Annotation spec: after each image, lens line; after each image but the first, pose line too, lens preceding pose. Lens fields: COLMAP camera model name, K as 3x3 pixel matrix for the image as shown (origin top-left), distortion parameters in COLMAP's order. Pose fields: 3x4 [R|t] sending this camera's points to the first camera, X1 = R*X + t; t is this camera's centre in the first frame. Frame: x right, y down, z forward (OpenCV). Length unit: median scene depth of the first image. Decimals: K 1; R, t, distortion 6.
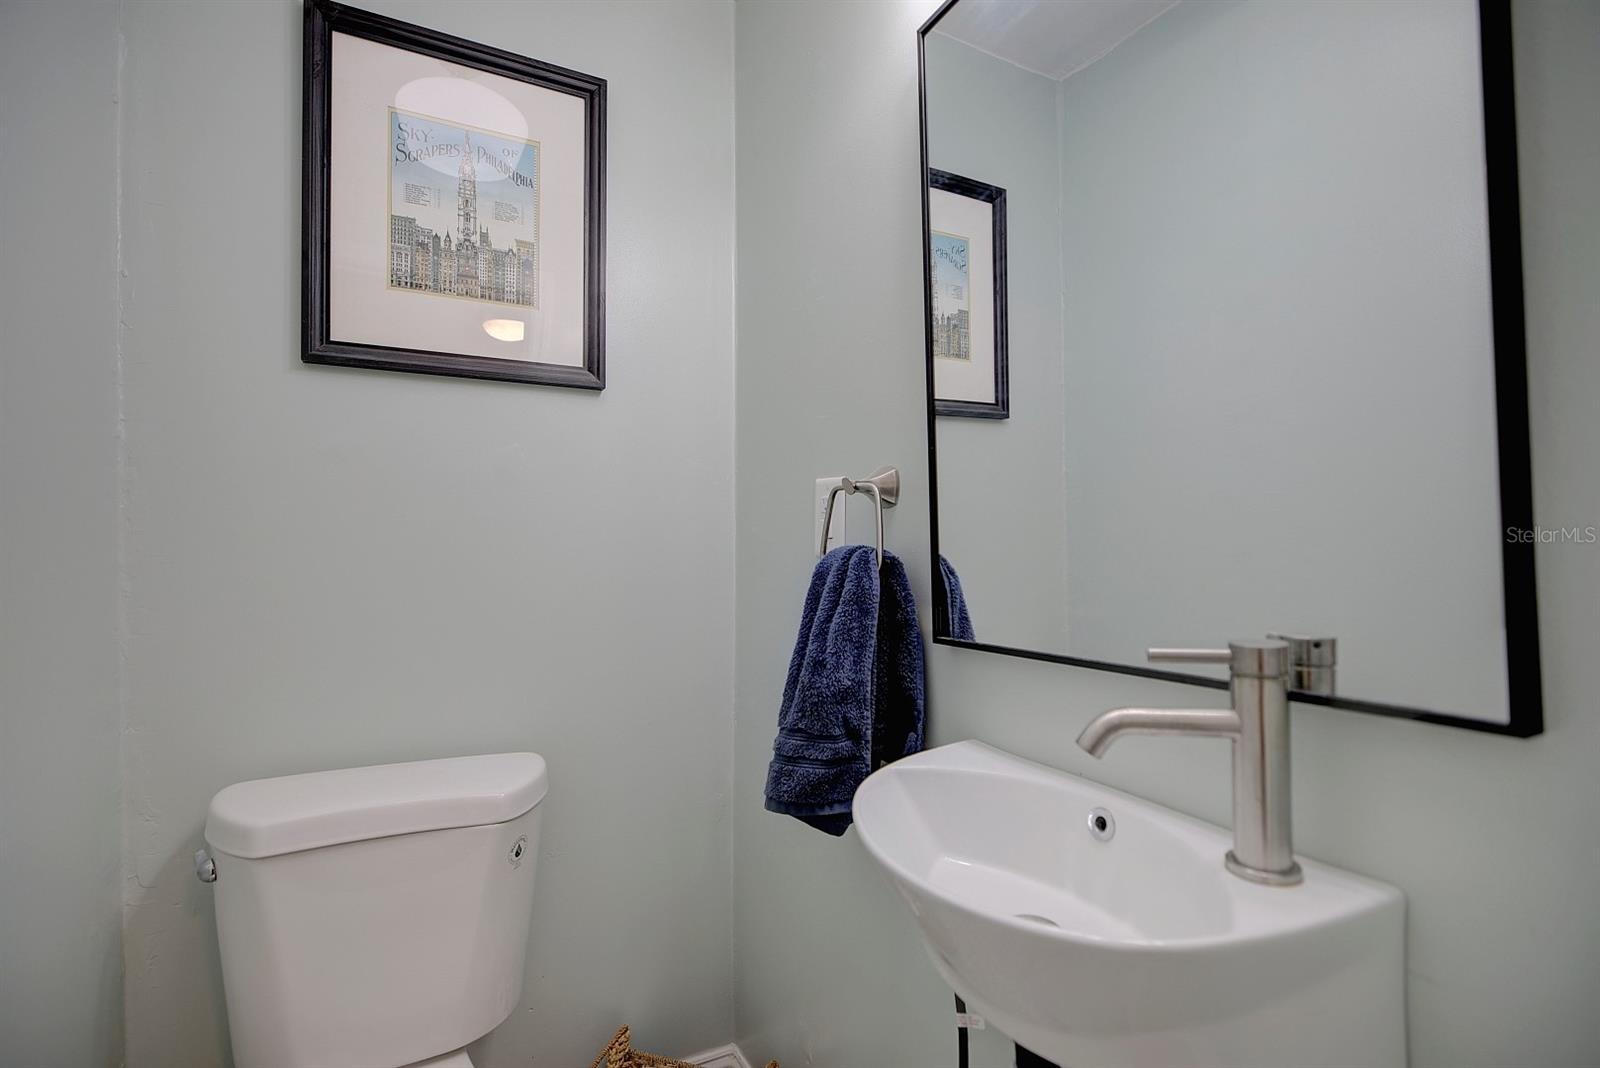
lens RADIAL K [[729.1, 0, 798.5], [0, 729.1, 536.6], [0, 0, 1]] dist [-0.000848, -0.000222]
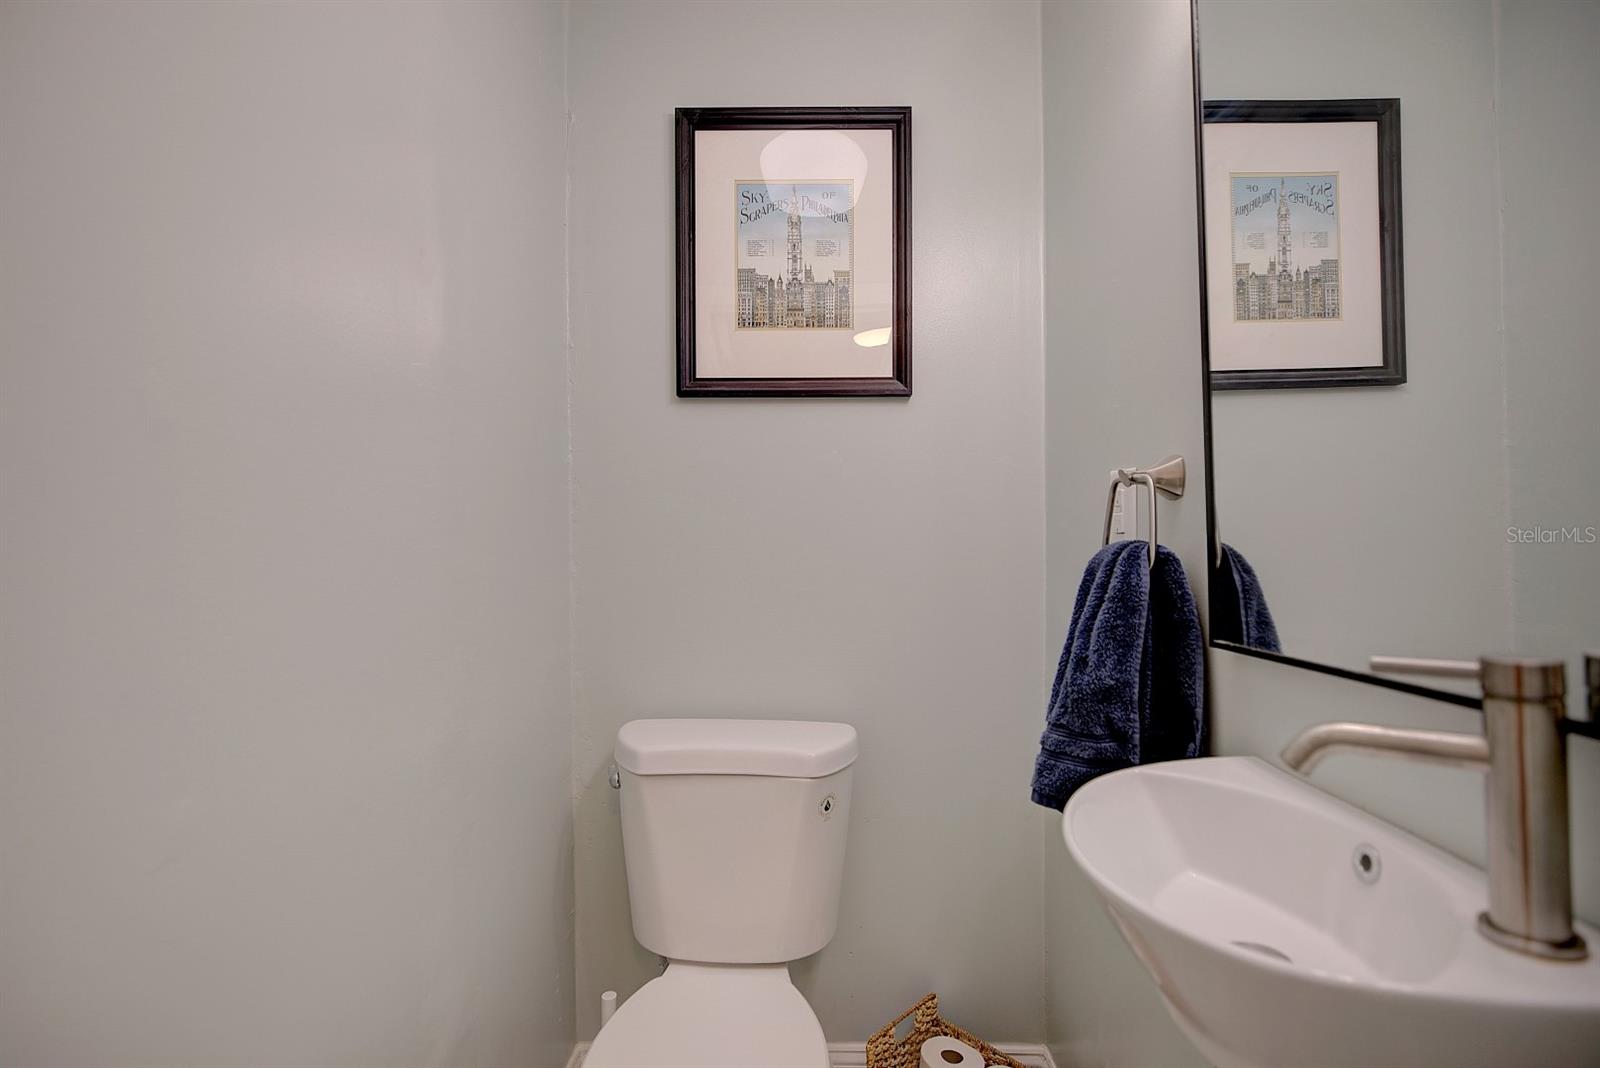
lens RADIAL K [[729.1, 0, 798.5], [0, 729.1, 536.6], [0, 0, 1]] dist [-0.000848, -0.000222]
pose [[0.884440, -0.002951, -0.466644, 0.134281], [0.005271, 0.999979, 0.003666, 0.001345], [0.466624, -0.005702, 0.884437, -0.043110]]
